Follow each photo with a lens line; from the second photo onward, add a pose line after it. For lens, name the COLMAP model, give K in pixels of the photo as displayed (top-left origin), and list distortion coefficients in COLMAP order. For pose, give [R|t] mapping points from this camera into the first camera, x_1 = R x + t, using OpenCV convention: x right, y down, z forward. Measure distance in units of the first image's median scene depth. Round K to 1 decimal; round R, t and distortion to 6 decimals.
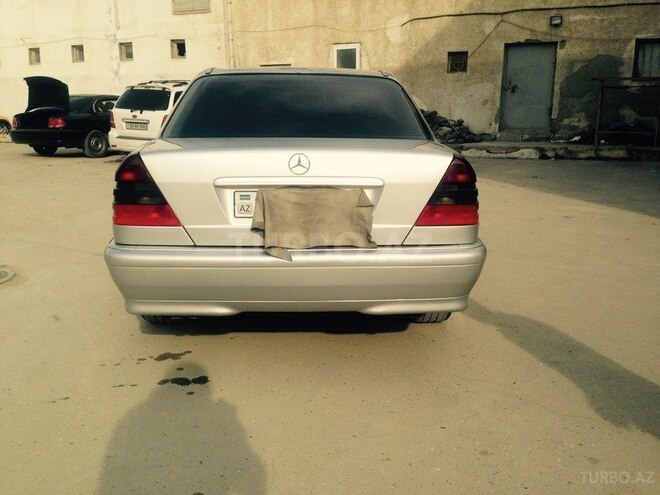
lens RADIAL K [[637.4, 0, 327.8], [0, 637.4, 268.9], [0, 0, 1]] dist [0.000843, 0.000000]
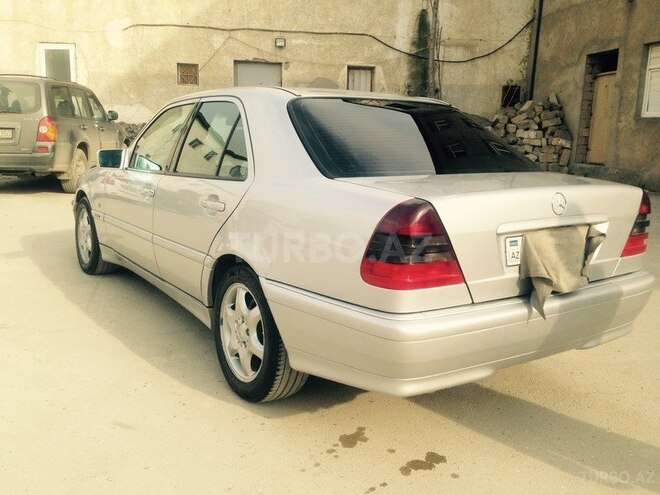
lens RADIAL K [[637.4, 0, 333.9], [0, 637.4, 261.5], [0, 0, 1]] dist [0.000843, 0.000000]
pose [[0.839566, -0.084694, 0.536615, -0.160224], [0.097239, 0.995249, 0.004944, -0.022422], [-0.534484, 0.048029, 0.843813, 0.072085]]
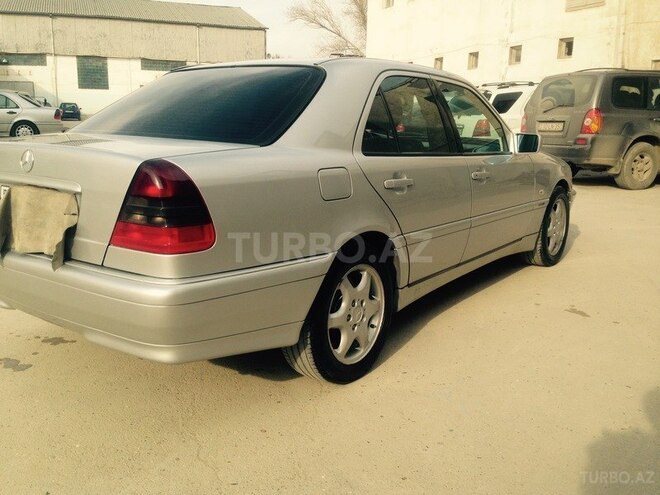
lens RADIAL K [[637.4, 0, 326.9], [0, 637.4, 250.3], [0, 0, 1]] dist [0.000843, 0.000000]
pose [[0.741409, 0.134812, -0.657372, 0.175577], [-0.158611, 0.987061, 0.023537, -0.024655], [0.652039, 0.086816, 0.753198, 0.113017]]
